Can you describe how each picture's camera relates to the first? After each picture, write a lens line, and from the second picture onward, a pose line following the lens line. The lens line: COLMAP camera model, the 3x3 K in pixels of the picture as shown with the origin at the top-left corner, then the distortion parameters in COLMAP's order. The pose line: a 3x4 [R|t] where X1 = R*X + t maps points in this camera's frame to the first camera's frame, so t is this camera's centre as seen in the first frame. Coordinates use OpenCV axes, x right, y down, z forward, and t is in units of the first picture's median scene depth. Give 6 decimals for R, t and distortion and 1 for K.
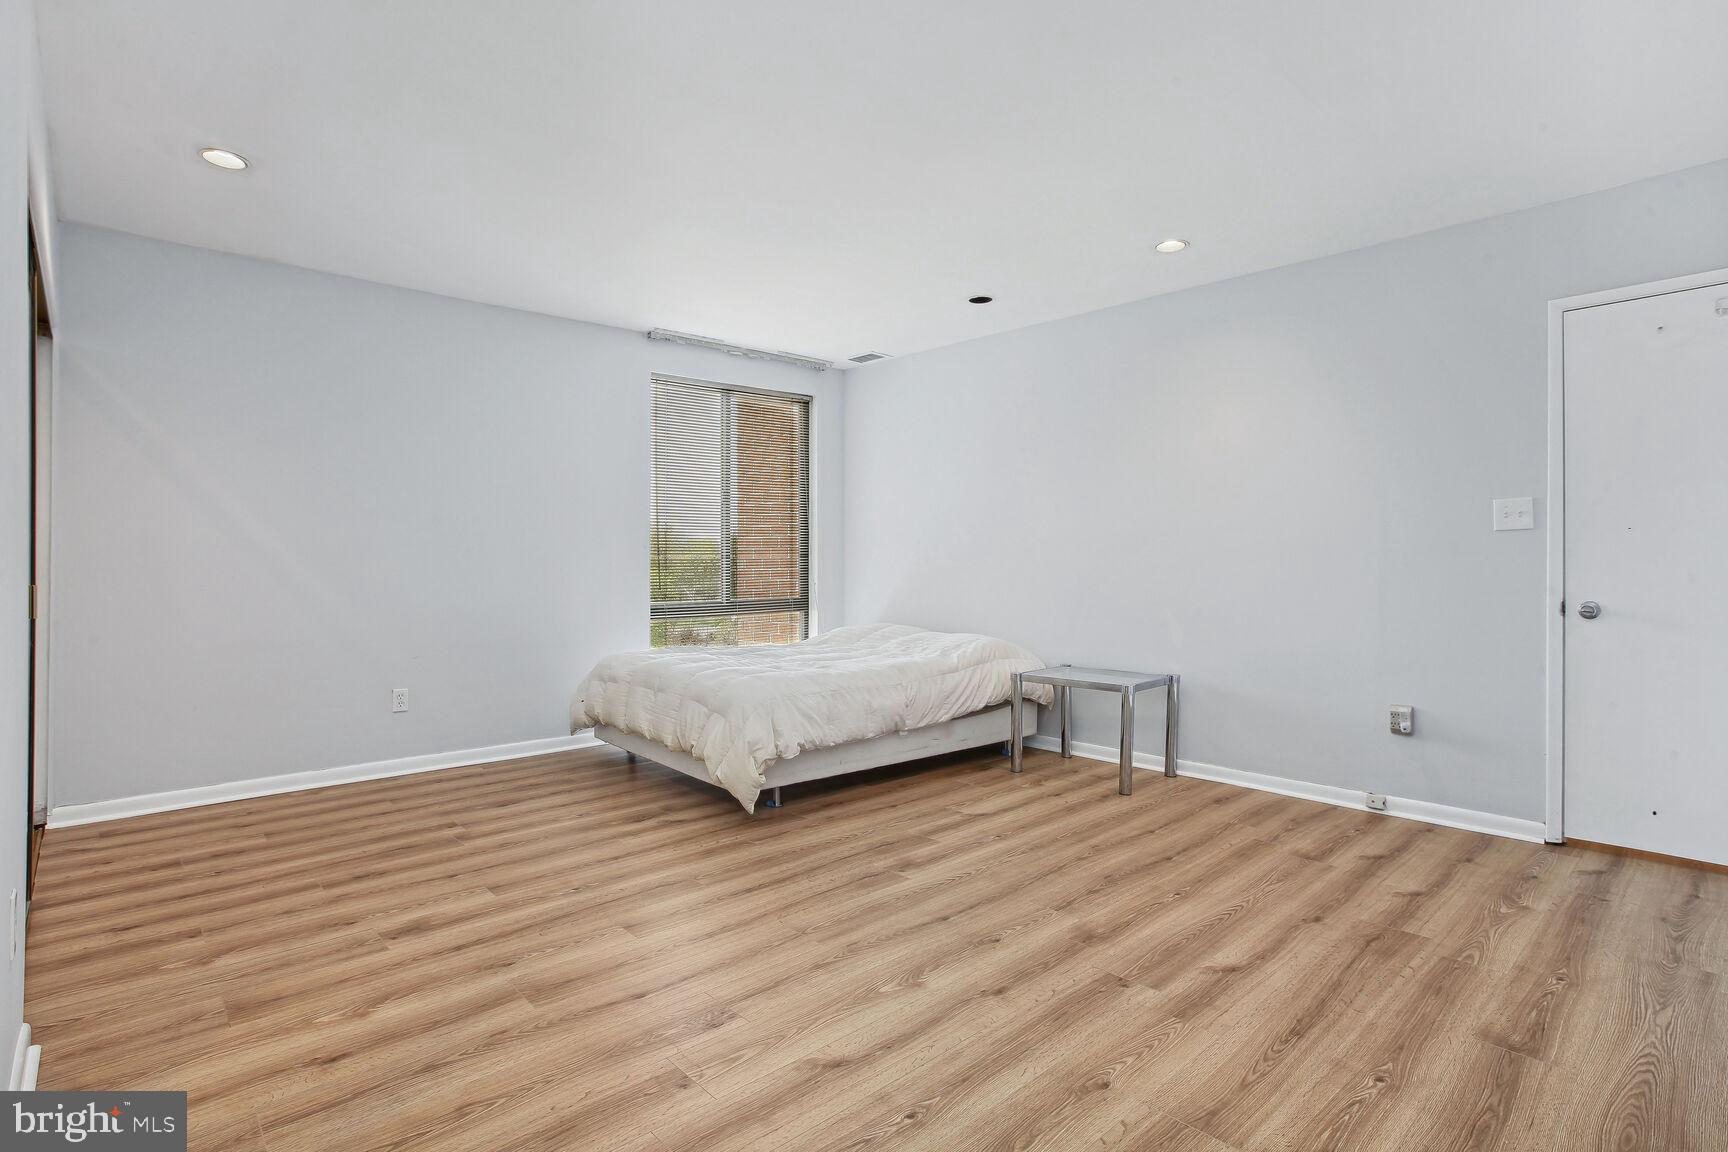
lens RADIAL K [[857.7, 0, 864.0], [0, 857.7, 576.0], [0, 0, 1]] dist [-0.048266, 0.021662]
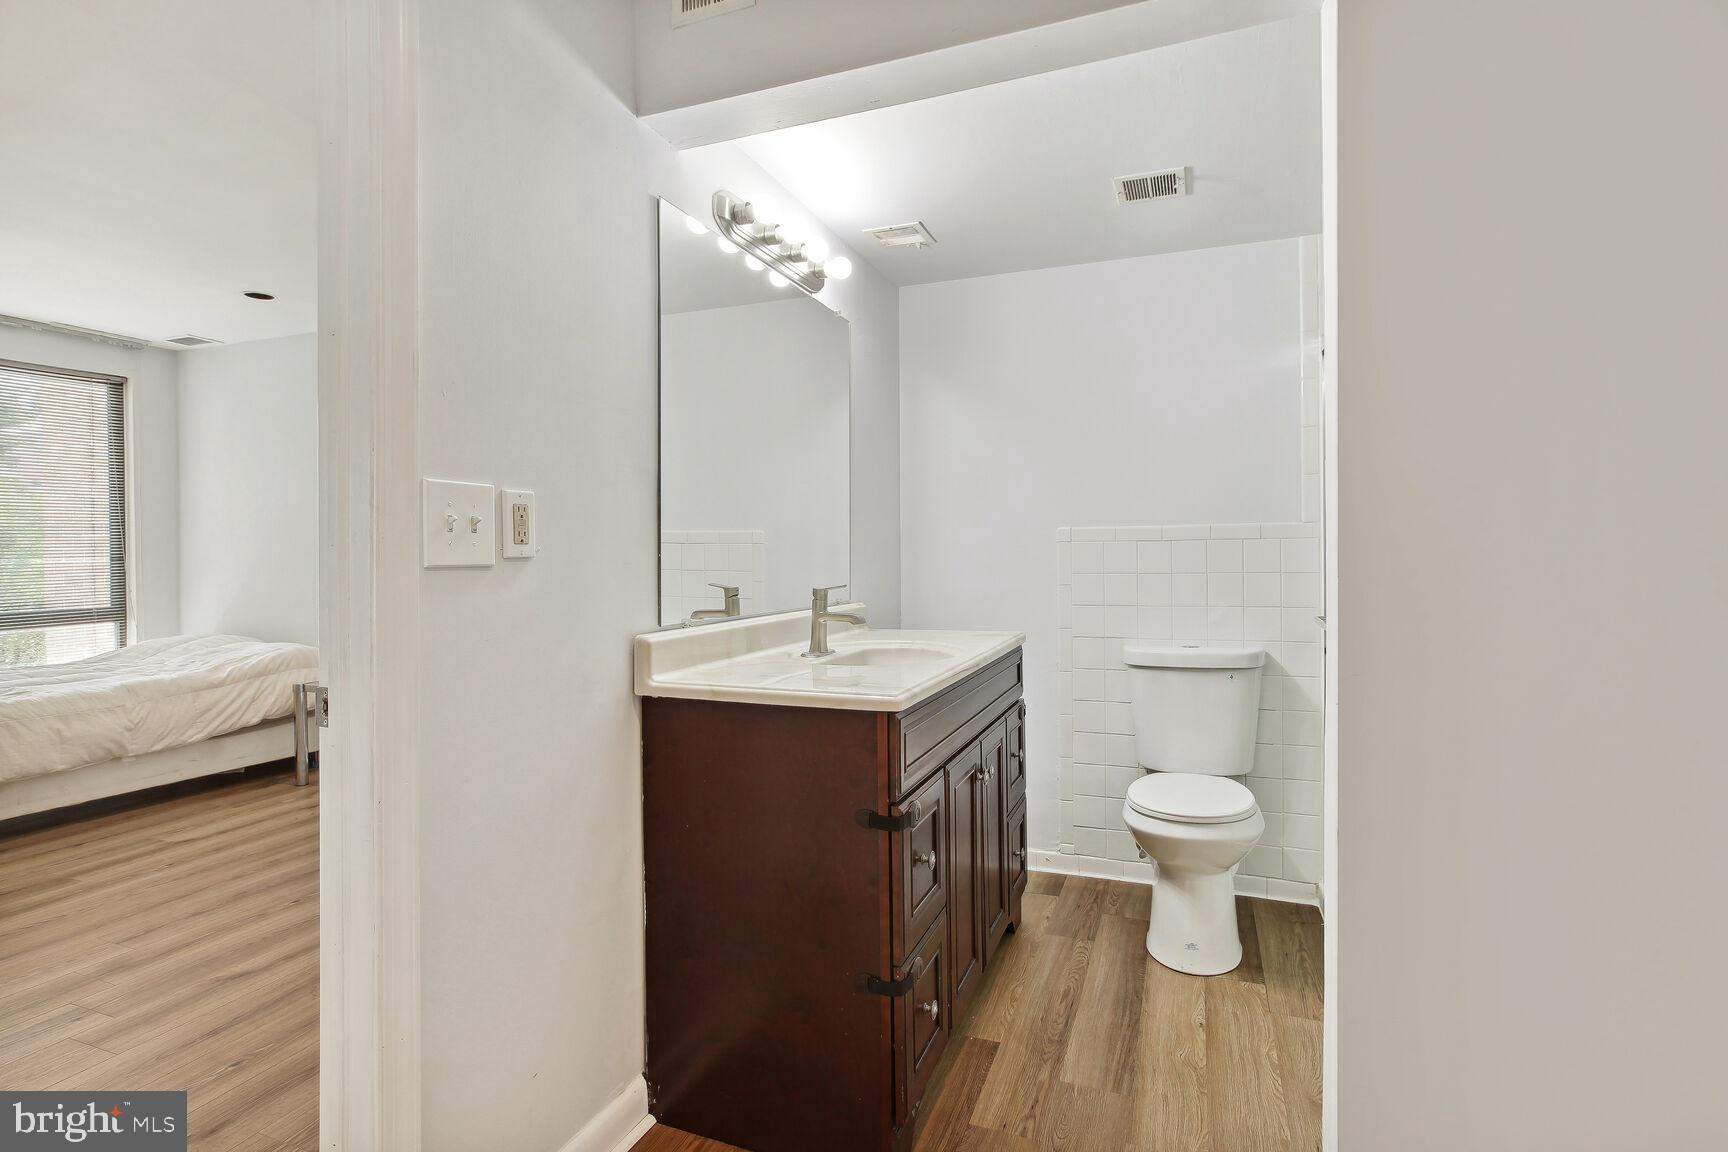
lens RADIAL K [[843.9, 0, 861.9], [0, 843.9, 557.5], [0, 0, 1]] dist [0.001231, 0.000537]
pose [[0.906564, -0.007288, 0.422006, 0.491744], [0.008113, 0.999967, -0.000159, -0.034998], [-0.421991, 0.003568, 0.906593, -0.200994]]
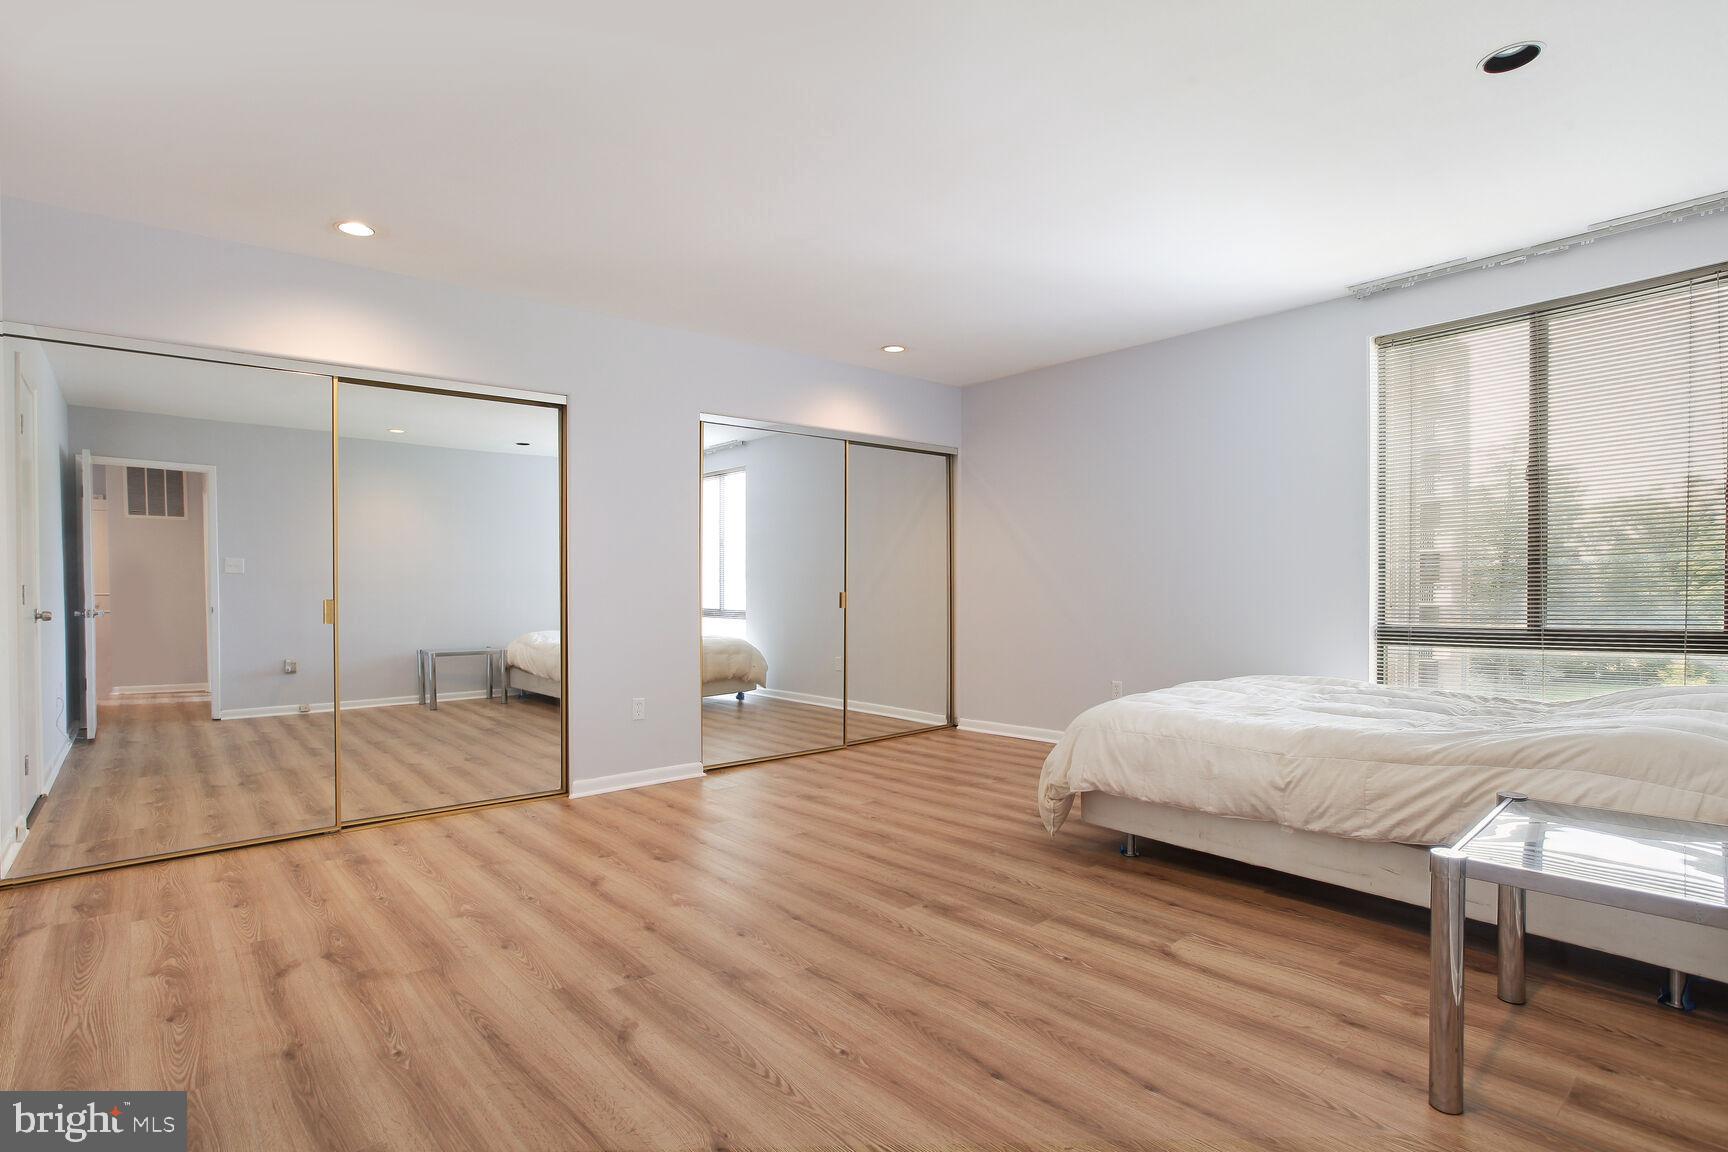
lens RADIAL K [[857.7, 0, 864.0], [0, 857.7, 576.0], [0, 0, 1]] dist [-0.048266, 0.021662]
pose [[-0.038279, -0.011441, -0.999202, 0.935536], [0.003234, 0.999928, -0.011574, -0.010498], [0.999262, -0.003674, -0.038240, 0.907944]]
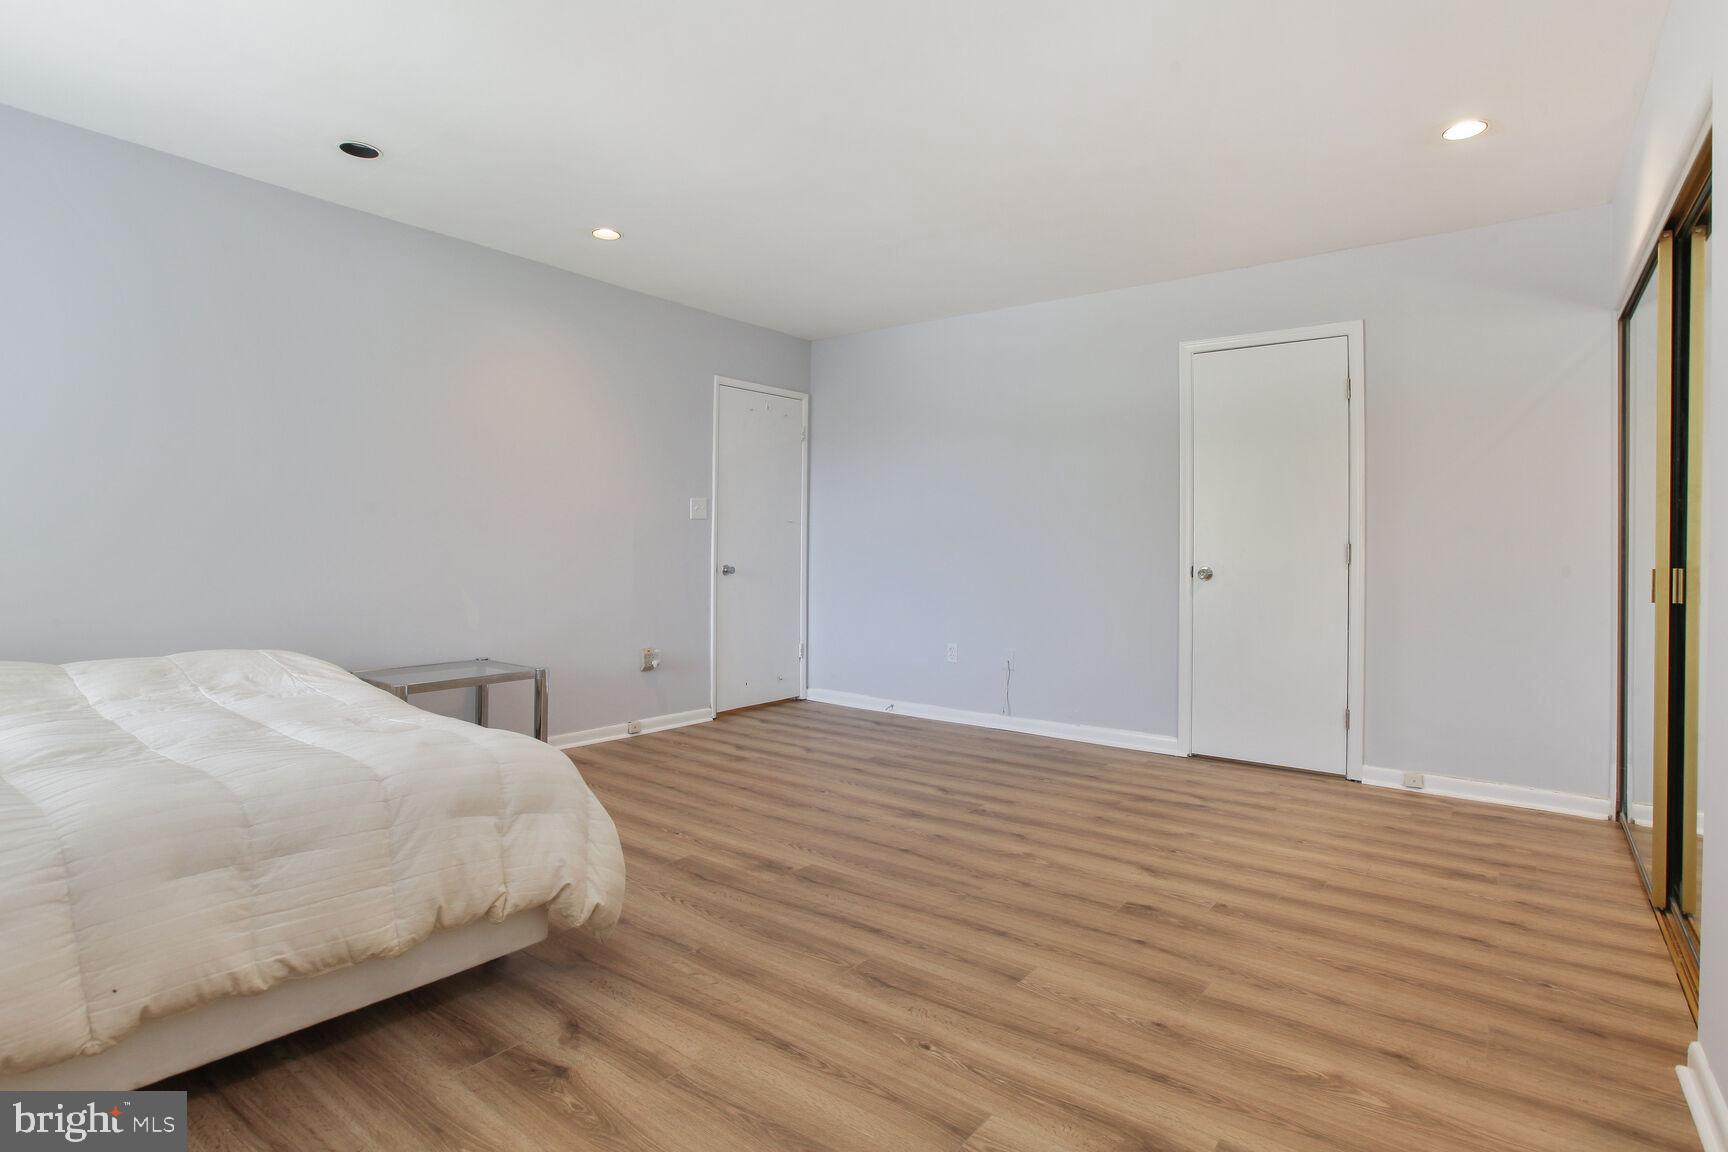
lens RADIAL K [[857.7, 0, 864.0], [0, 857.7, 576.0], [0, 0, 1]] dist [-0.048266, 0.021662]
pose [[-0.165572, -0.037235, 0.985495, -0.836839], [-0.006095, 0.999307, 0.036733, -0.013748], [-0.986179, 0.000075, -0.165684, 1.007979]]
